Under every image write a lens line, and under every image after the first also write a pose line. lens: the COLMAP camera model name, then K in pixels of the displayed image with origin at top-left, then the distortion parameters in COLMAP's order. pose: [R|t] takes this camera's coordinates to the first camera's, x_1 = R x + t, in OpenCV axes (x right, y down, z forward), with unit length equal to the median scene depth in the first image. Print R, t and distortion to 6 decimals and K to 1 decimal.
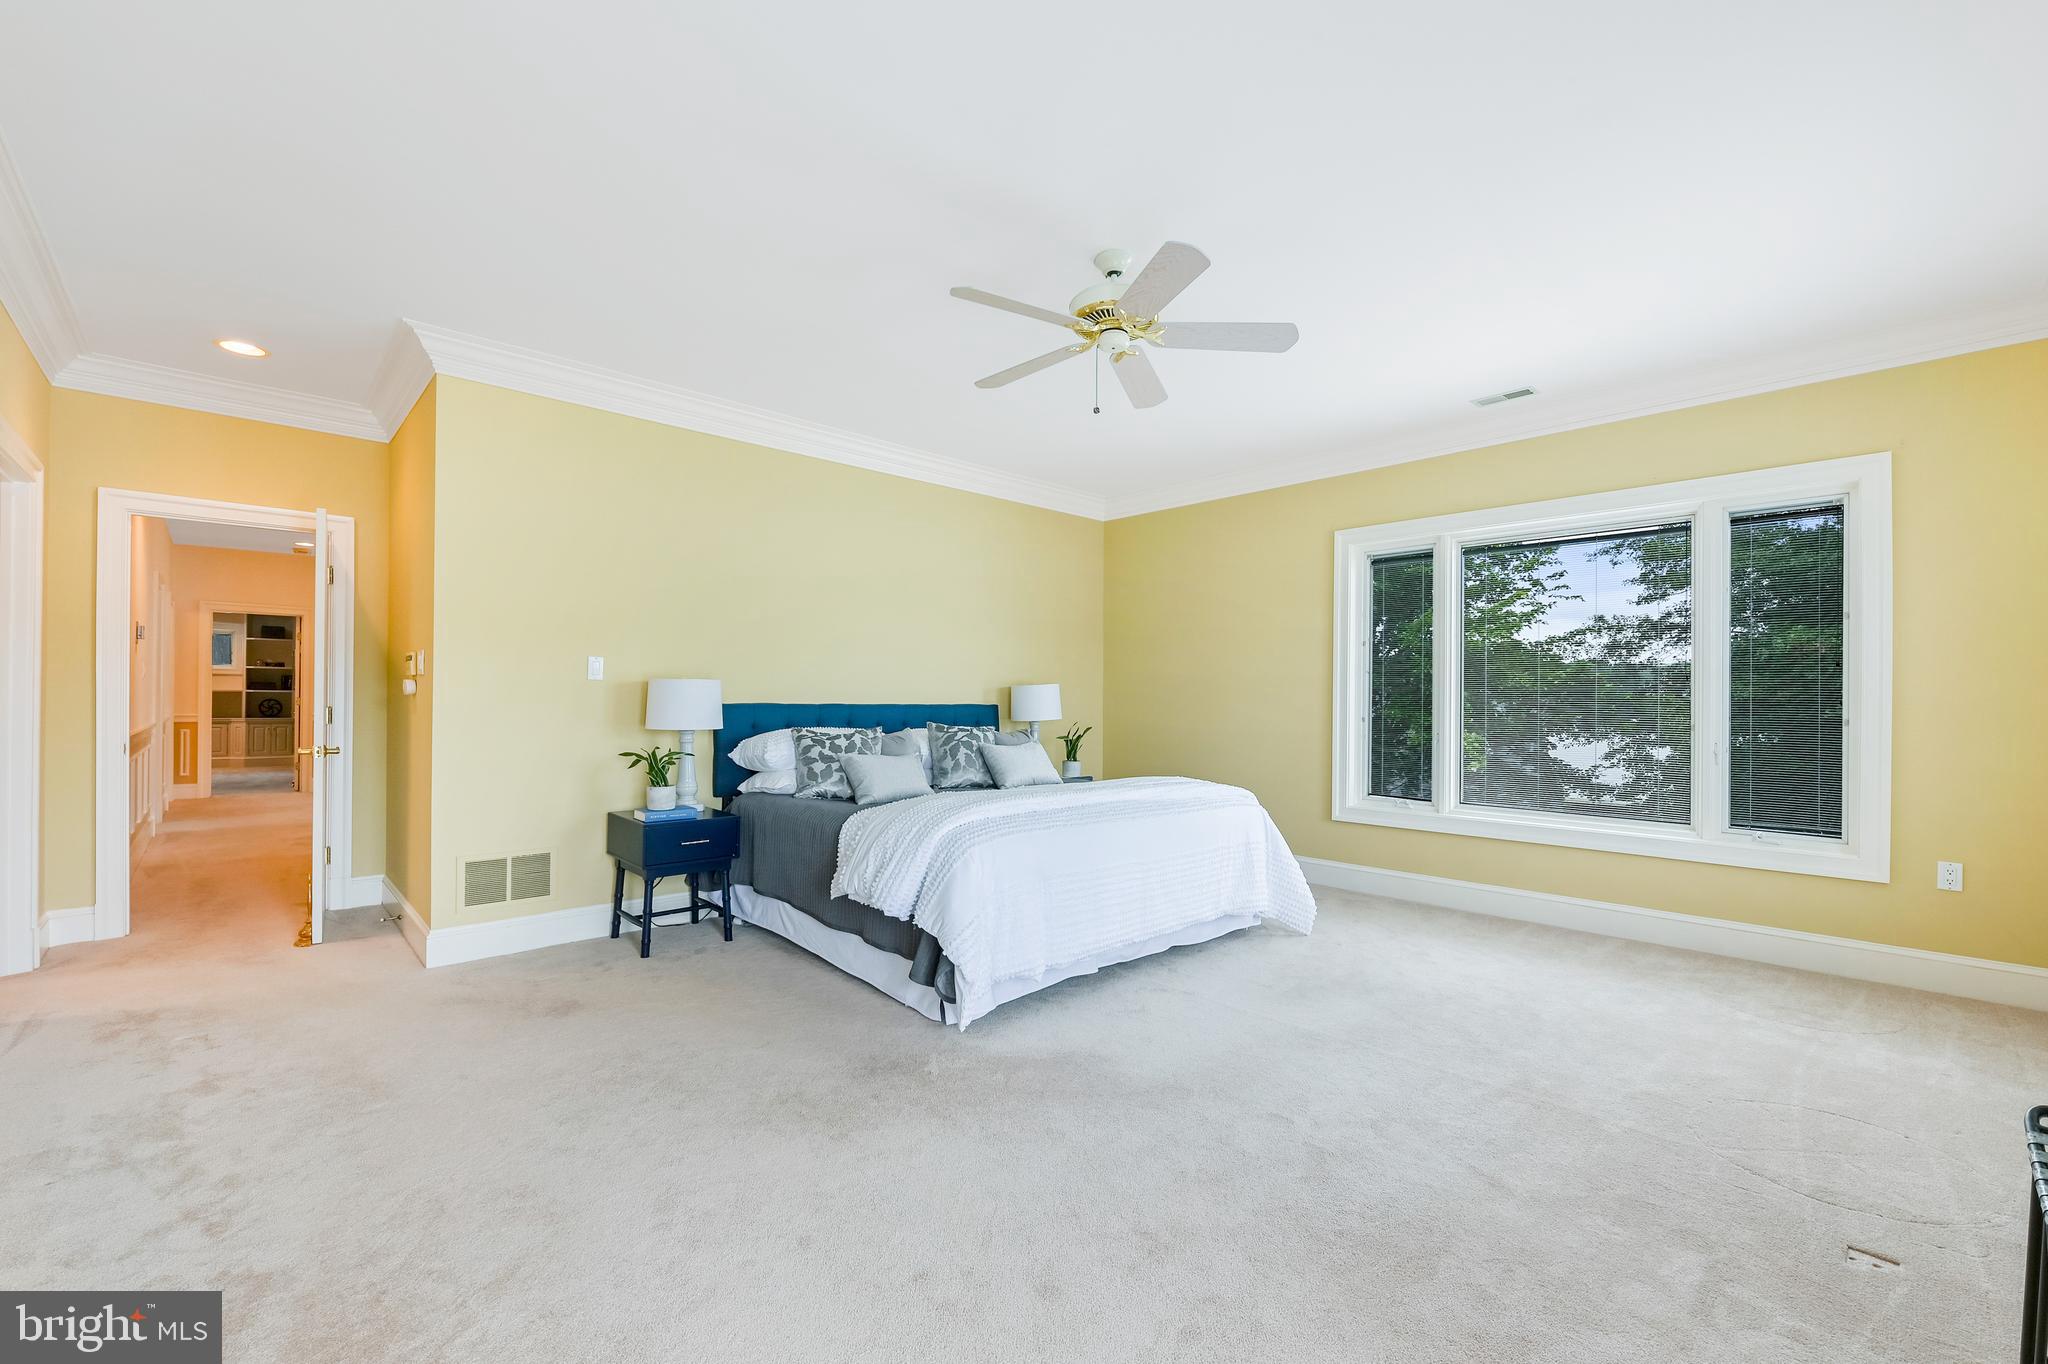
lens RADIAL K [[821.5, 0, 1029.5], [0, 821.5, 694.5], [0, 0, 1]] dist [0.000975, 0.000109]
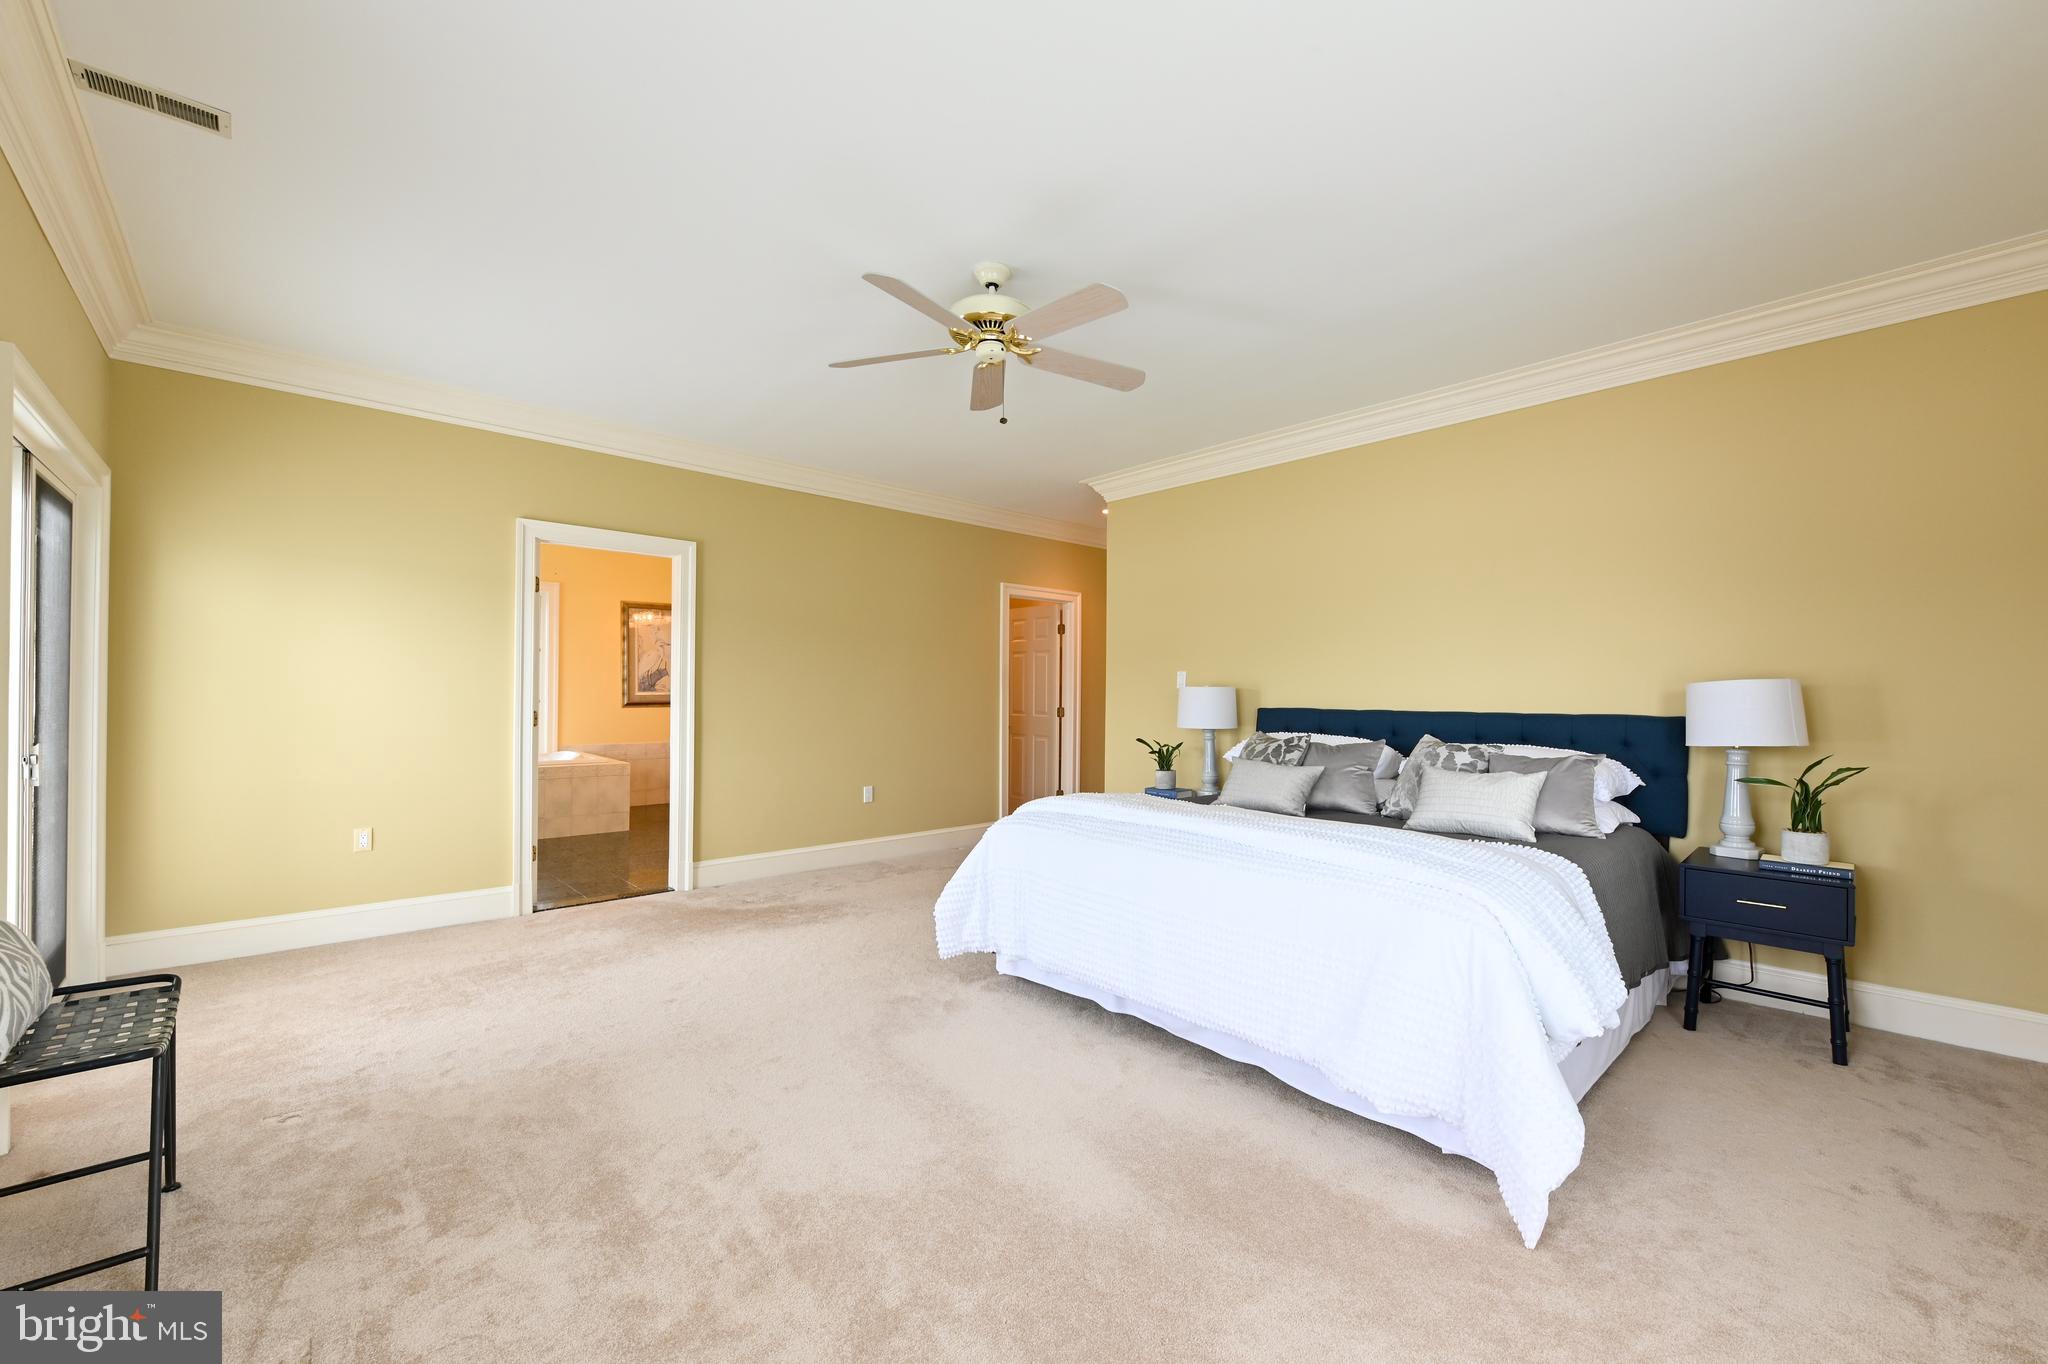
lens RADIAL K [[821.5, 0, 1029.5], [0, 821.5, 694.5], [0, 0, 1]] dist [0.000975, 0.000109]
pose [[-0.010843, -0.011283, -0.999878, 0.854942], [-0.008671, 0.999900, -0.011189, 0.008901], [0.999904, 0.008549, -0.010940, 0.815924]]
